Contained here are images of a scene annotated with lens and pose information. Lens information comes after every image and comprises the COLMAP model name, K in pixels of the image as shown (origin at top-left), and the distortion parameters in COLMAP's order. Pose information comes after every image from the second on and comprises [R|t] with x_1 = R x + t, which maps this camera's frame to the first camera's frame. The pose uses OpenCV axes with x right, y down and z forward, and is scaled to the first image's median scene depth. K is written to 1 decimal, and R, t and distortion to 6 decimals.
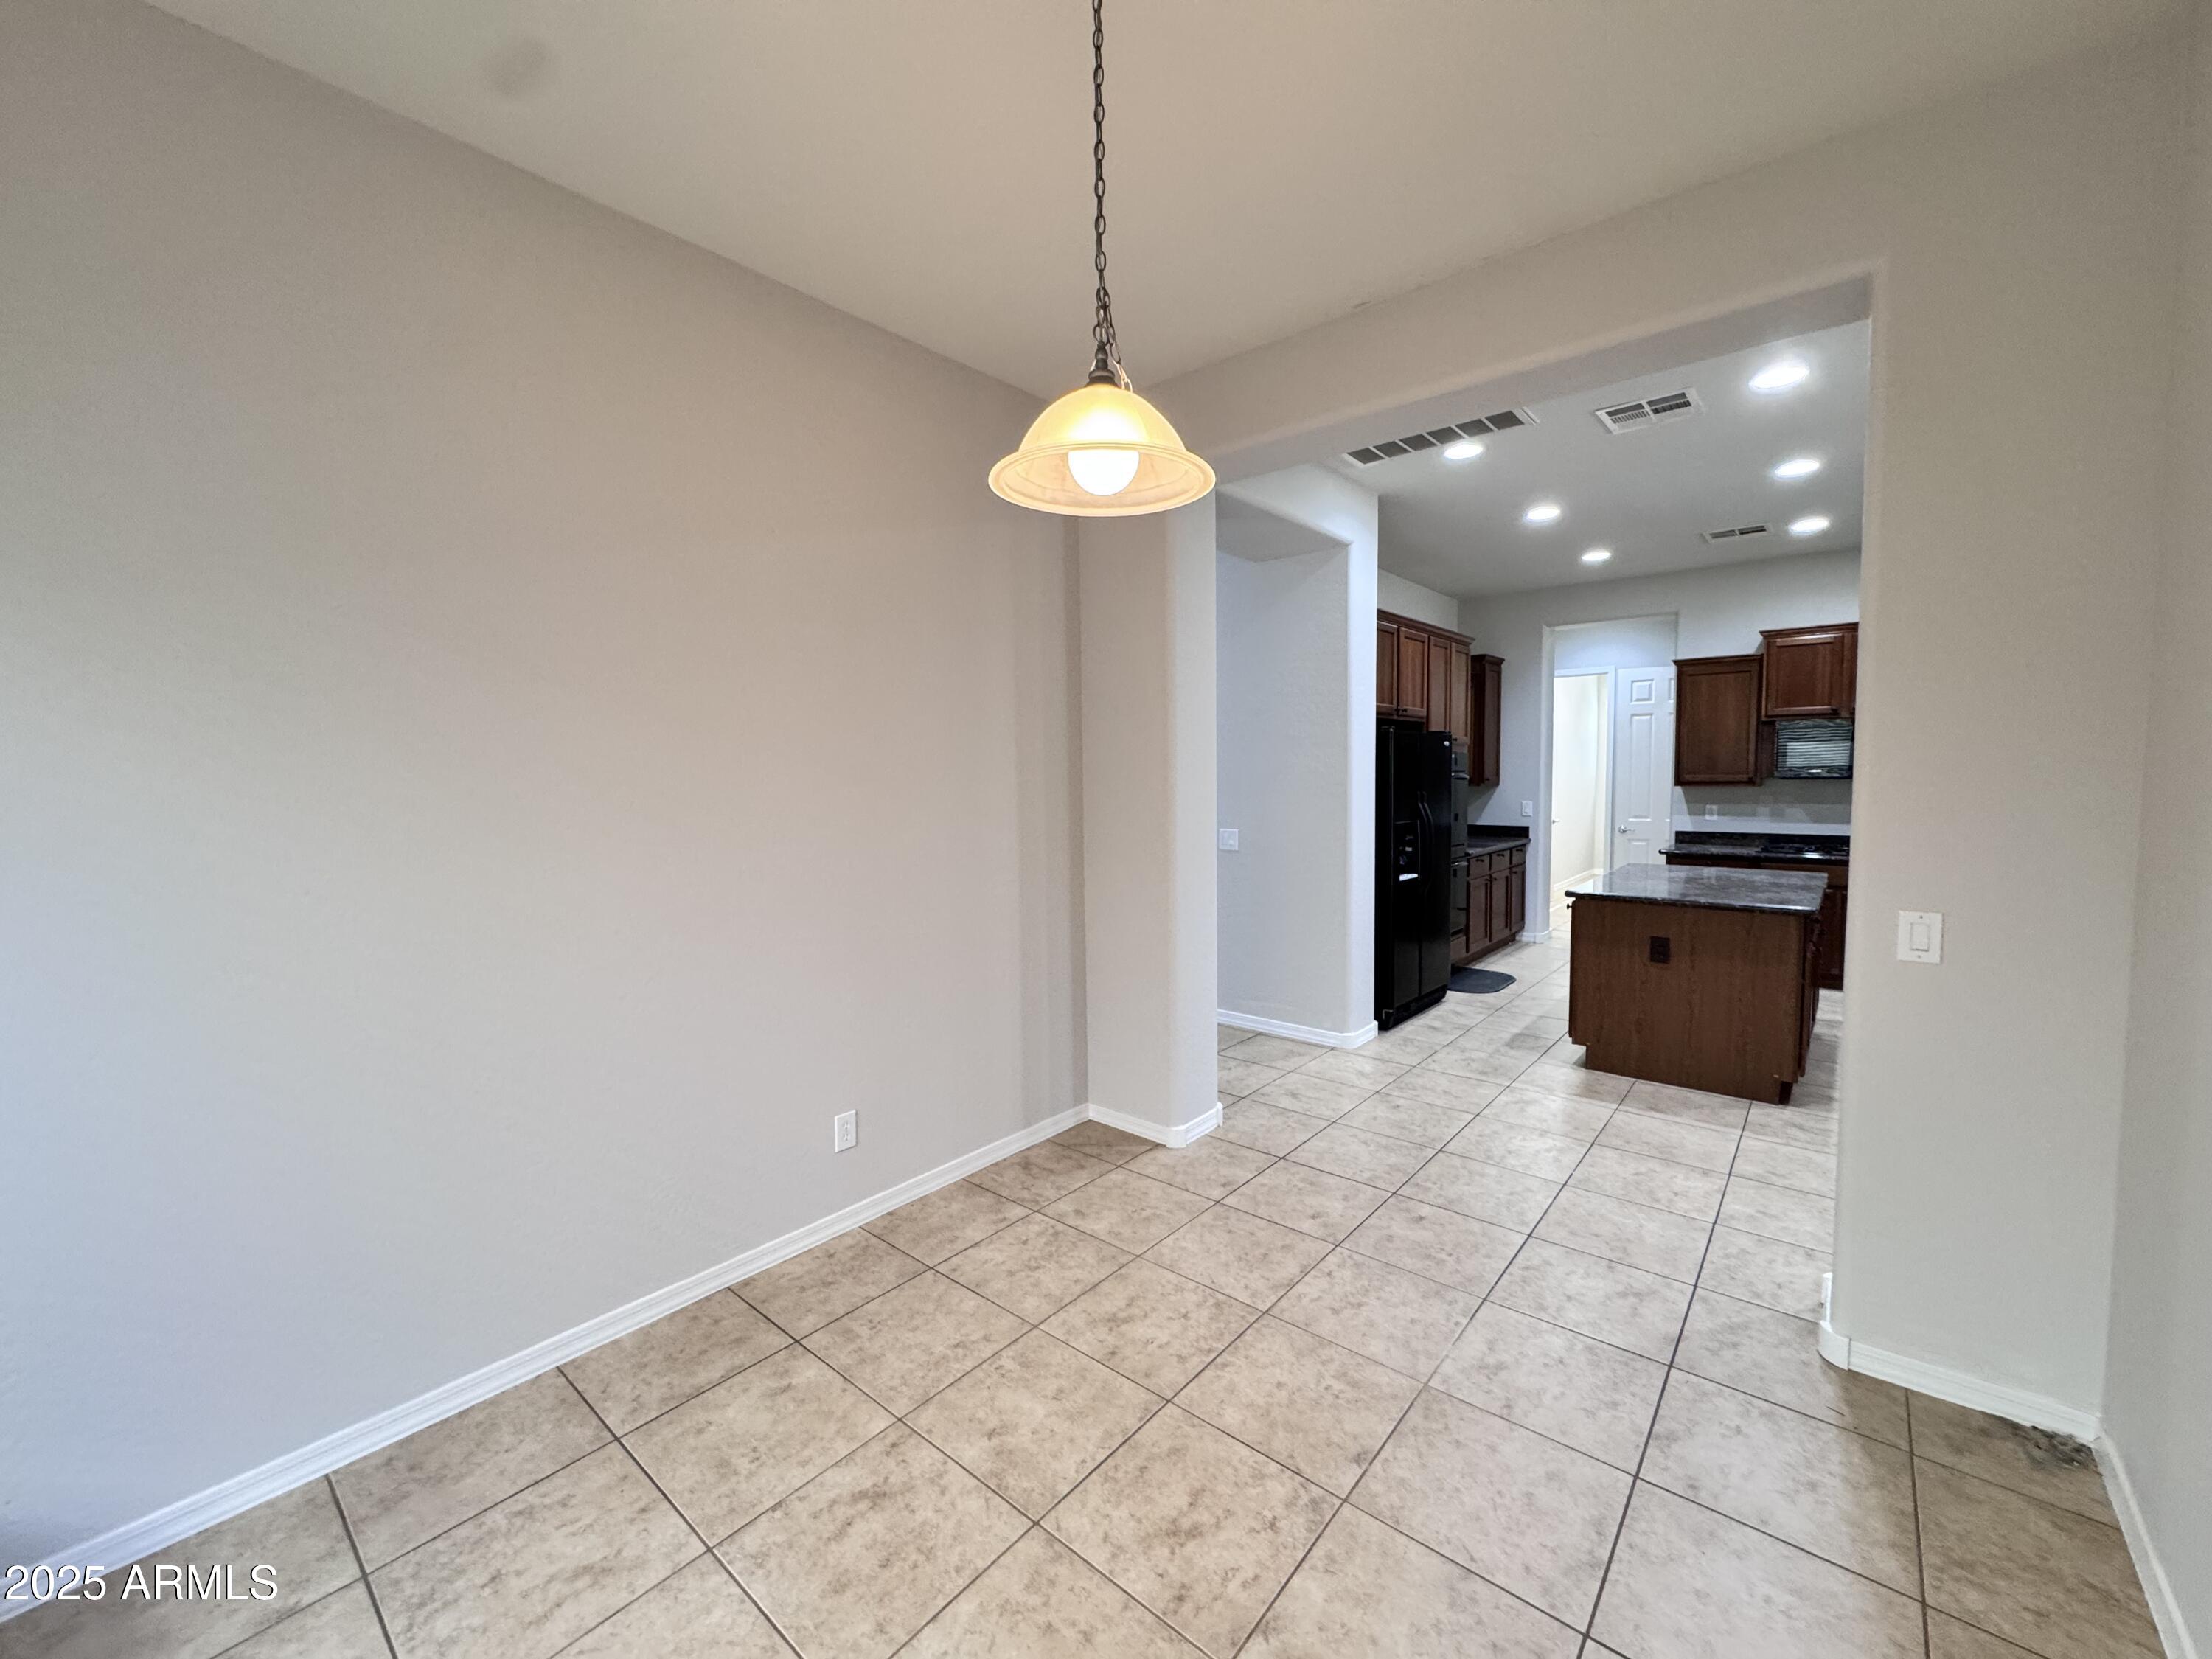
lens RADIAL K [[883.1, 0, 1106.0], [0, 883.1, 828.2], [0, 0, 1]] dist [-0.002689, 0.000409]
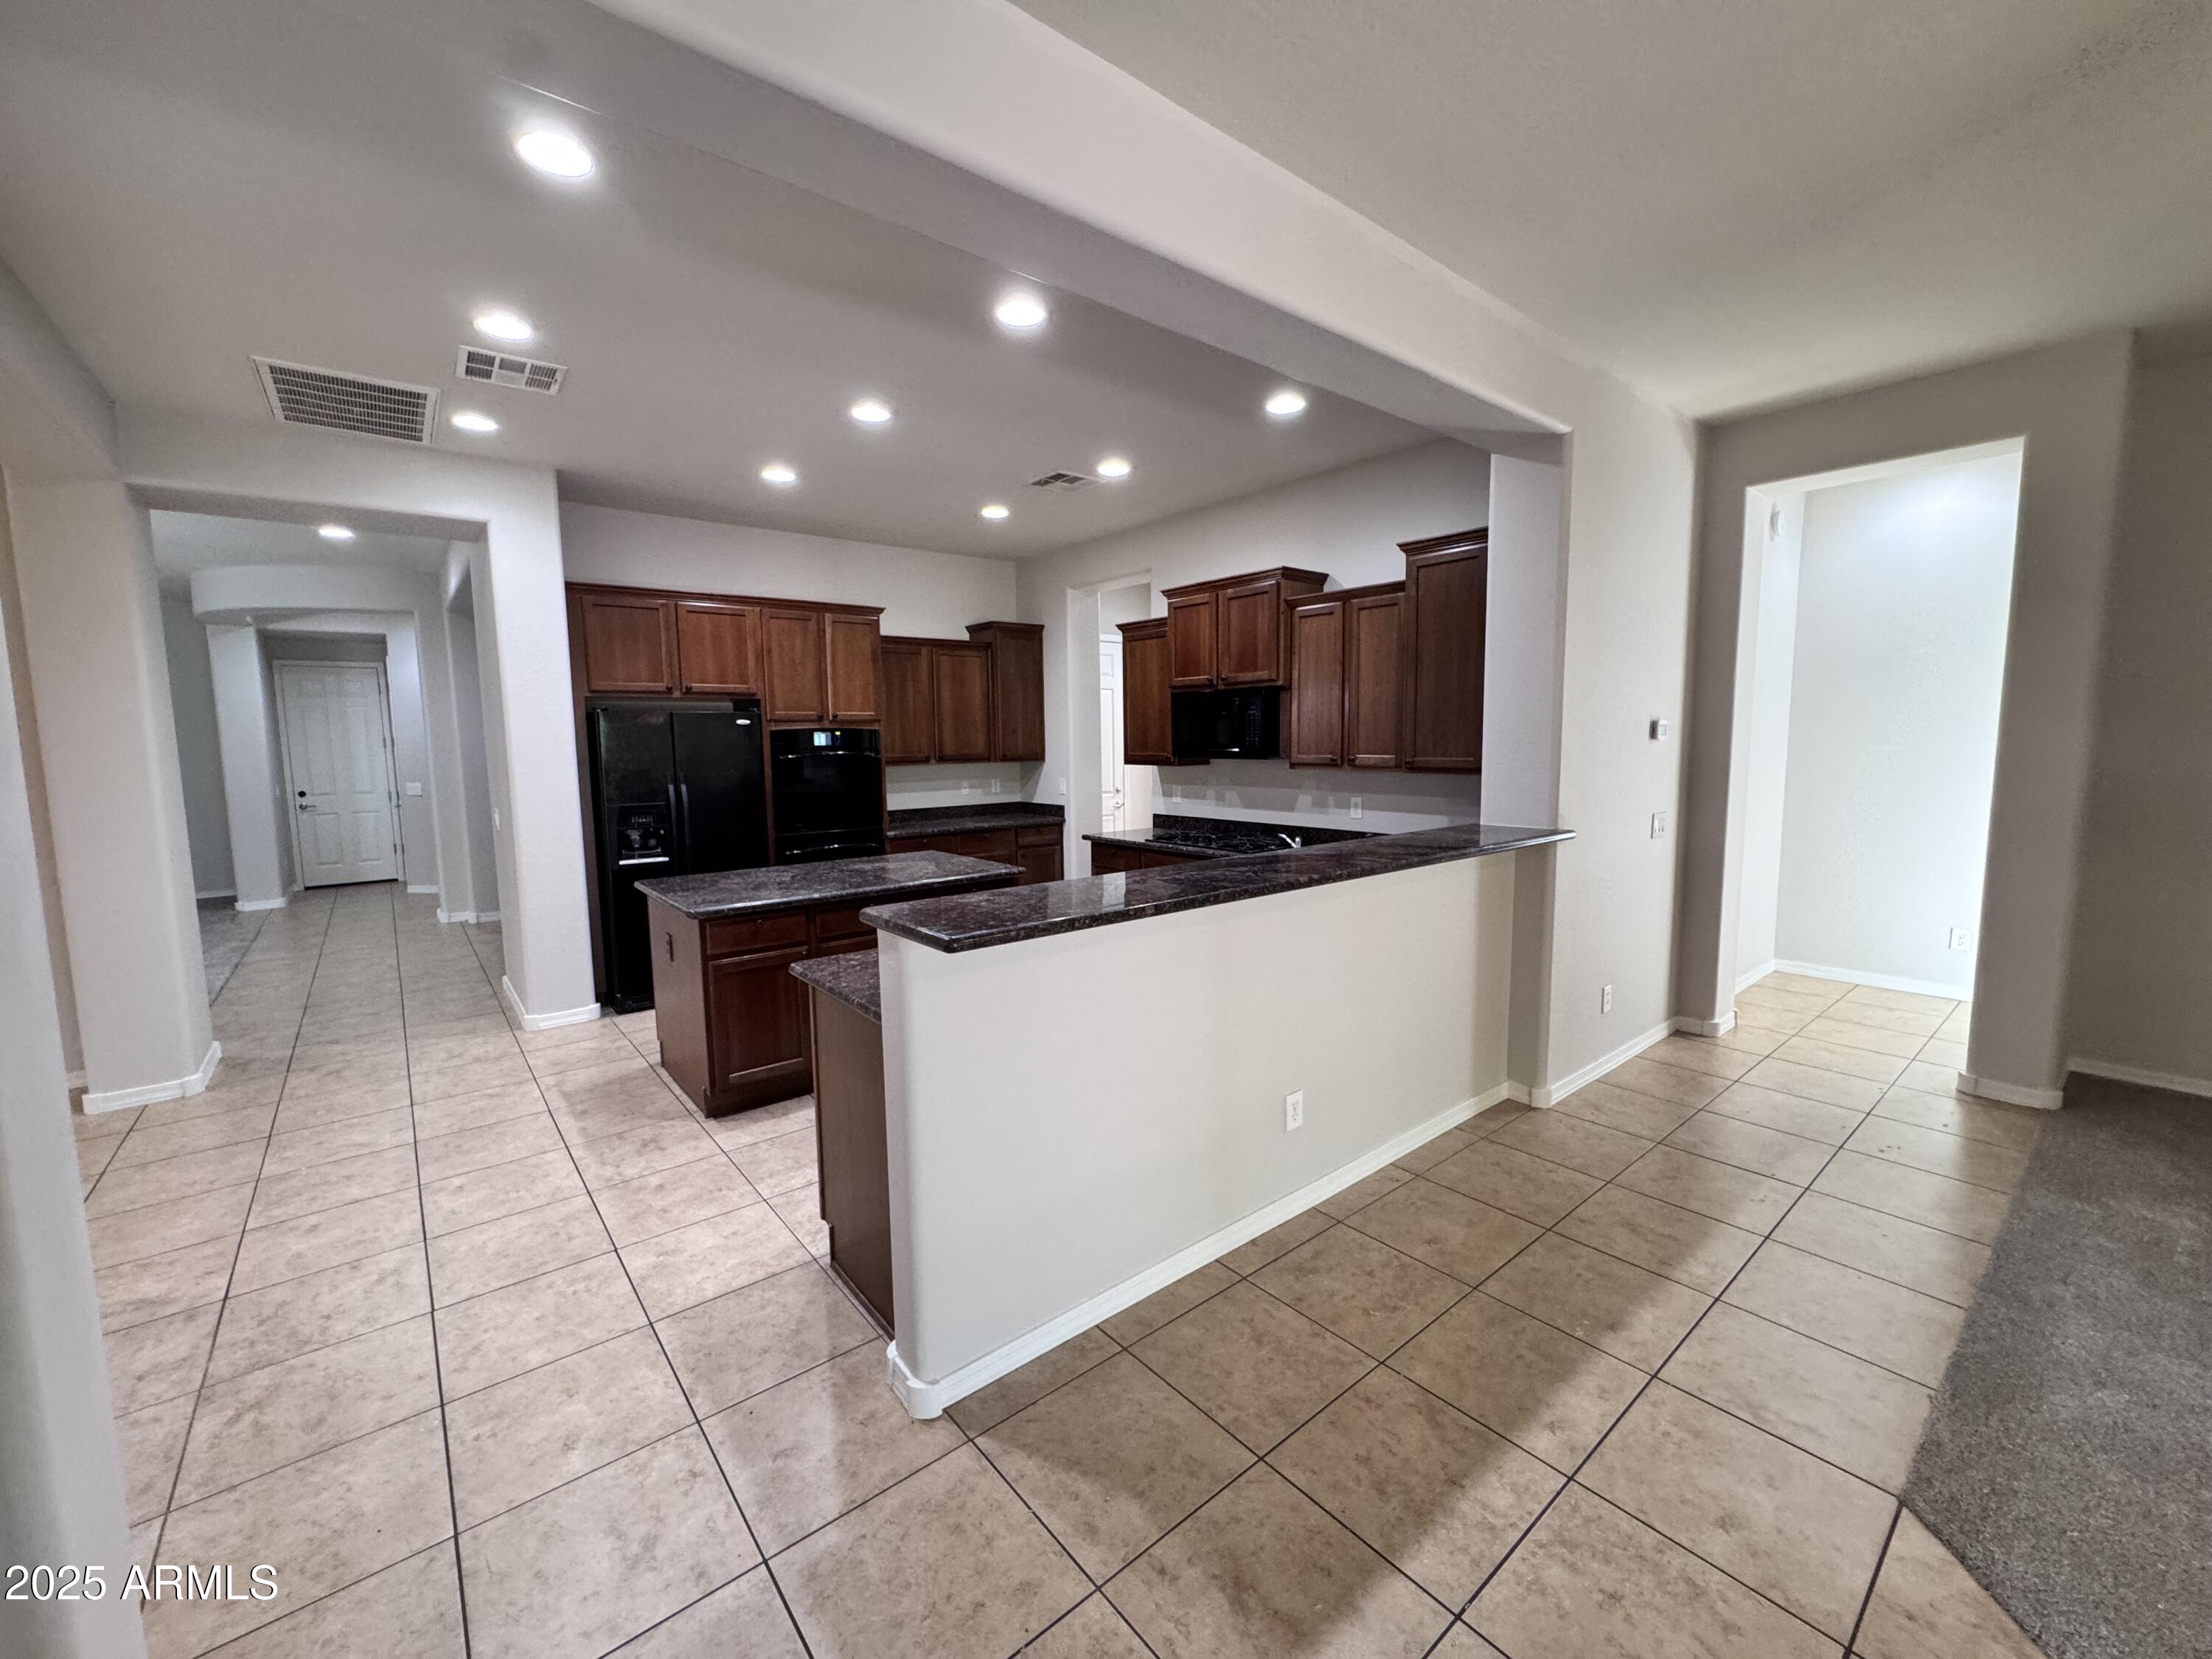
lens RADIAL K [[884.6, 0, 1107.2], [0, 884.6, 827.8], [0, 0, 1]] dist [-0.001850, 0.000104]
pose [[0.983910, 0.017185, -0.177834, 1.649624], [-0.009683, 0.999030, 0.042965, -0.045726], [0.178400, -0.040551, 0.983122, 0.209575]]
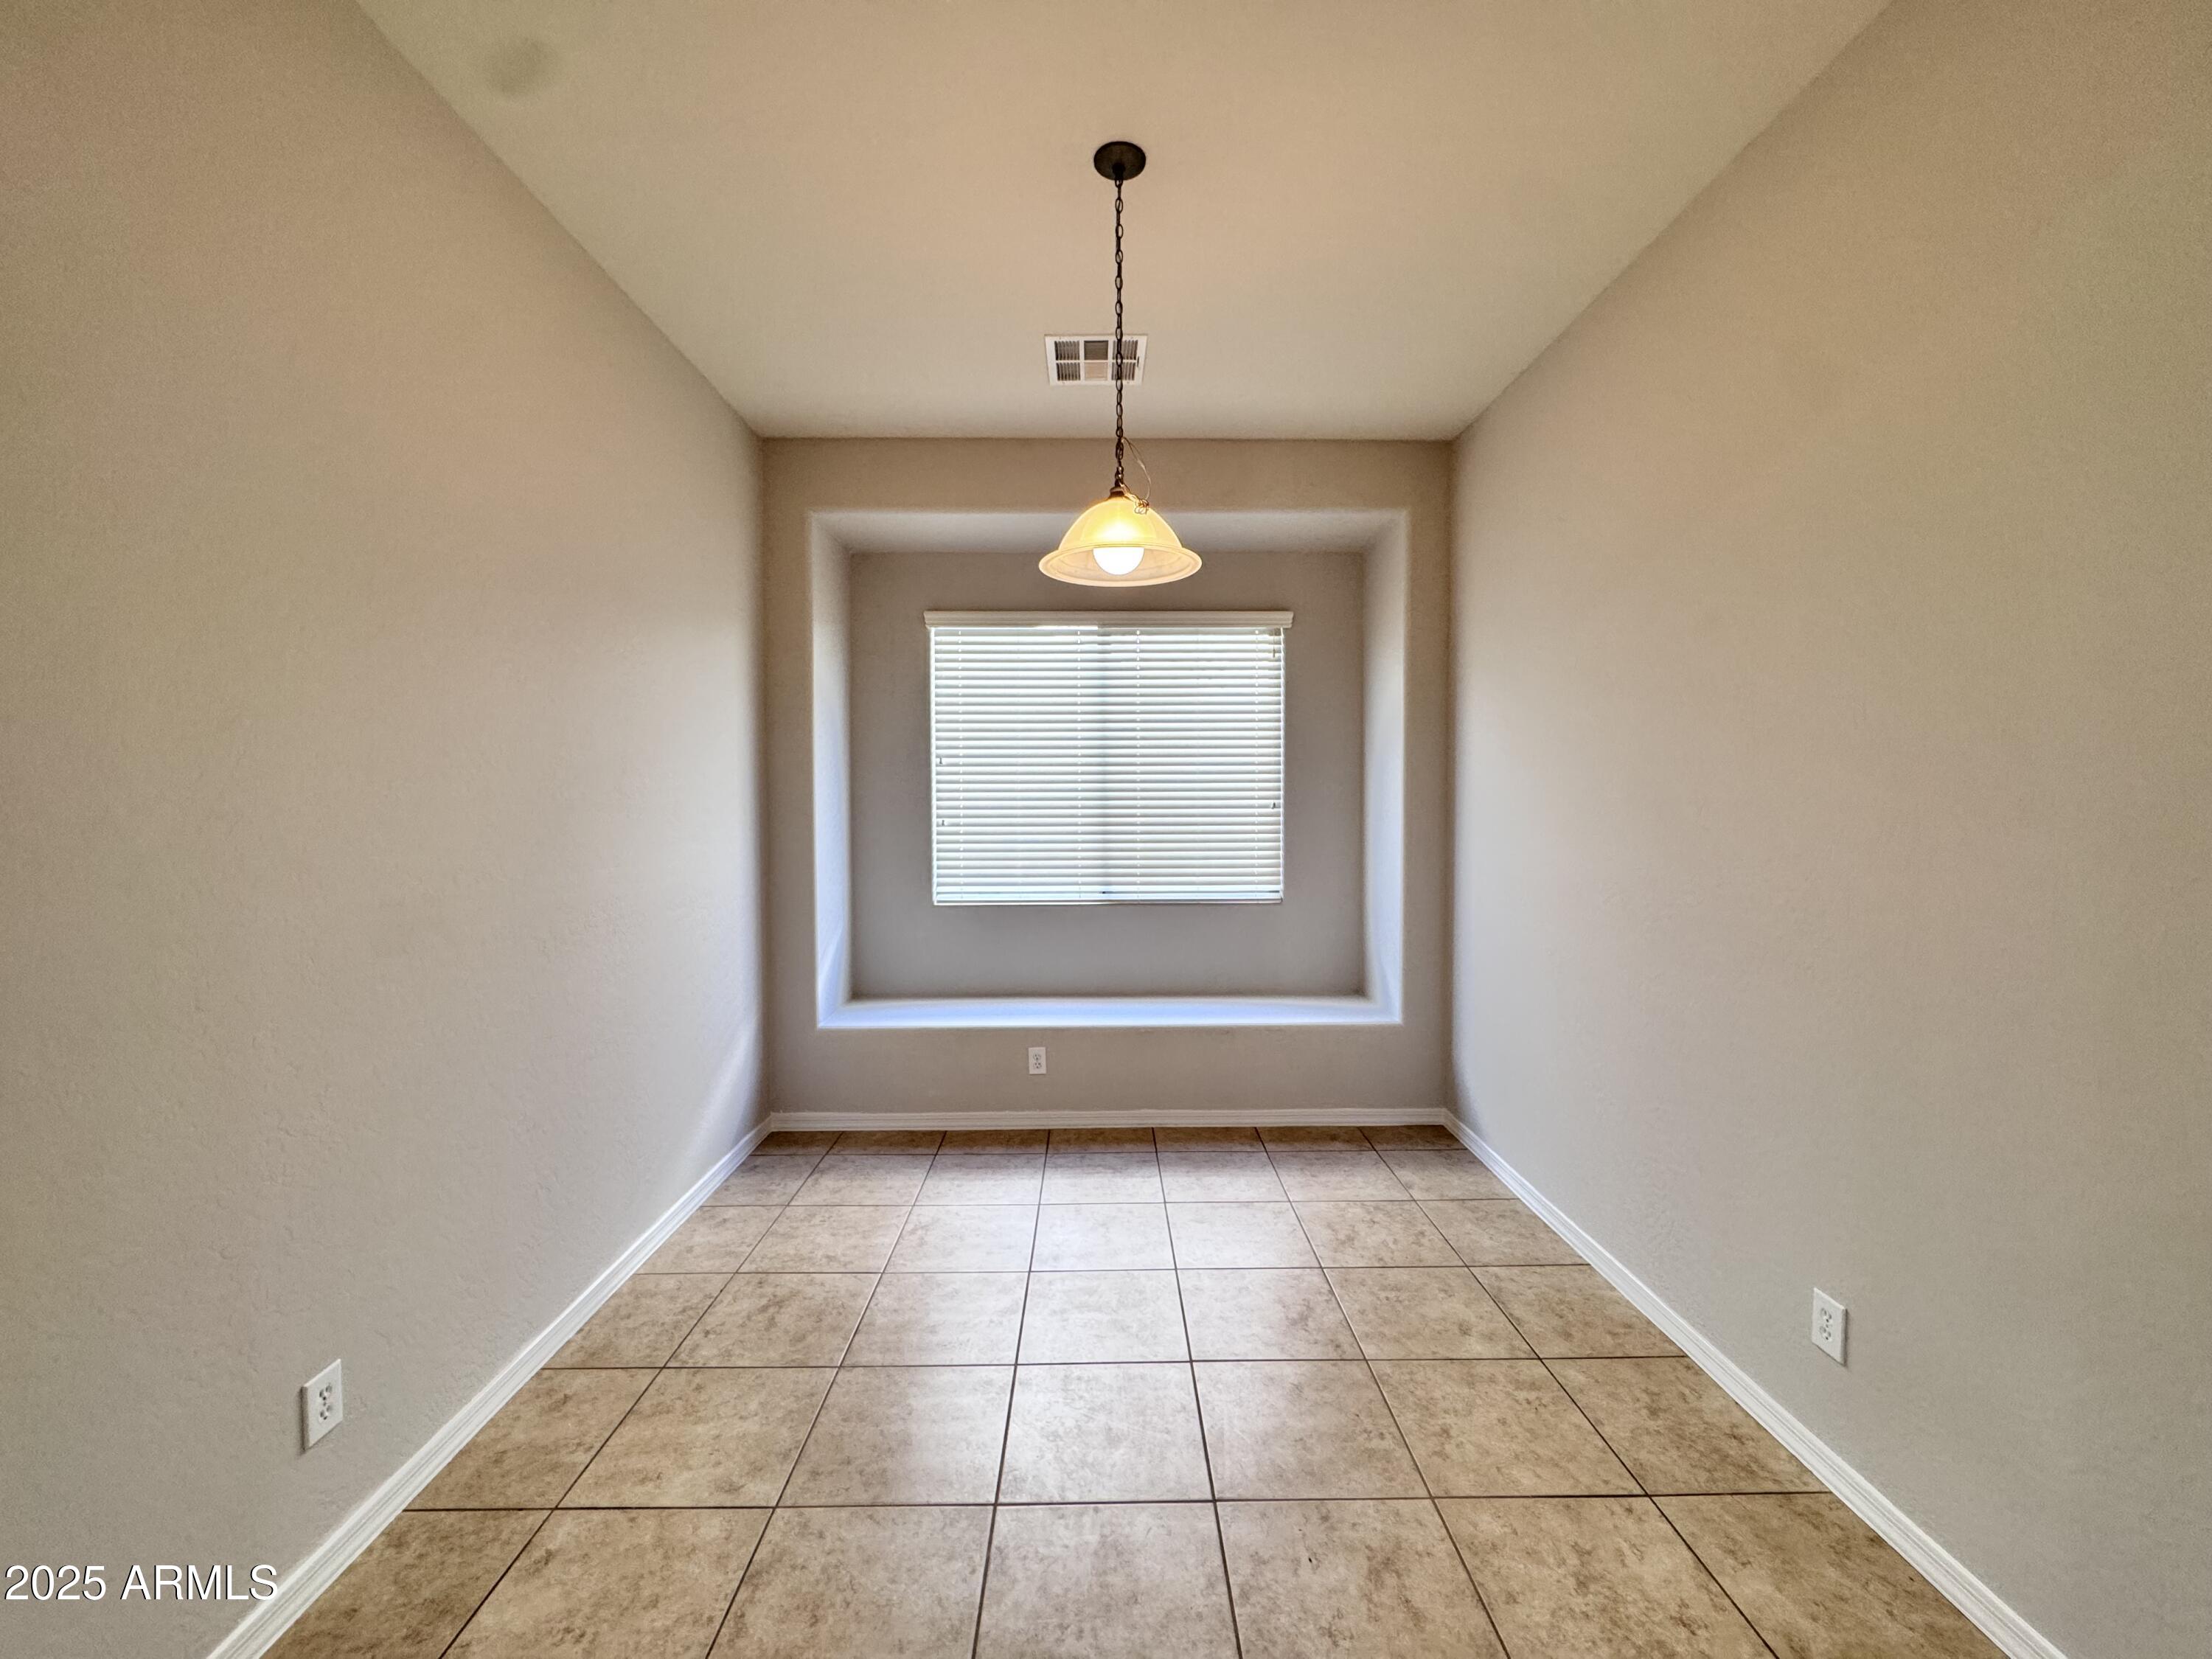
lens RADIAL K [[884.6, 0, 1107.2], [0, 884.6, 827.8], [0, 0, 1]] dist [-0.001850, 0.000104]
pose [[-0.754951, 0.034538, -0.654871, 0.461811], [-0.031908, 0.995495, 0.089286, -0.049979], [0.655005, 0.088302, -0.750448, 1.016425]]
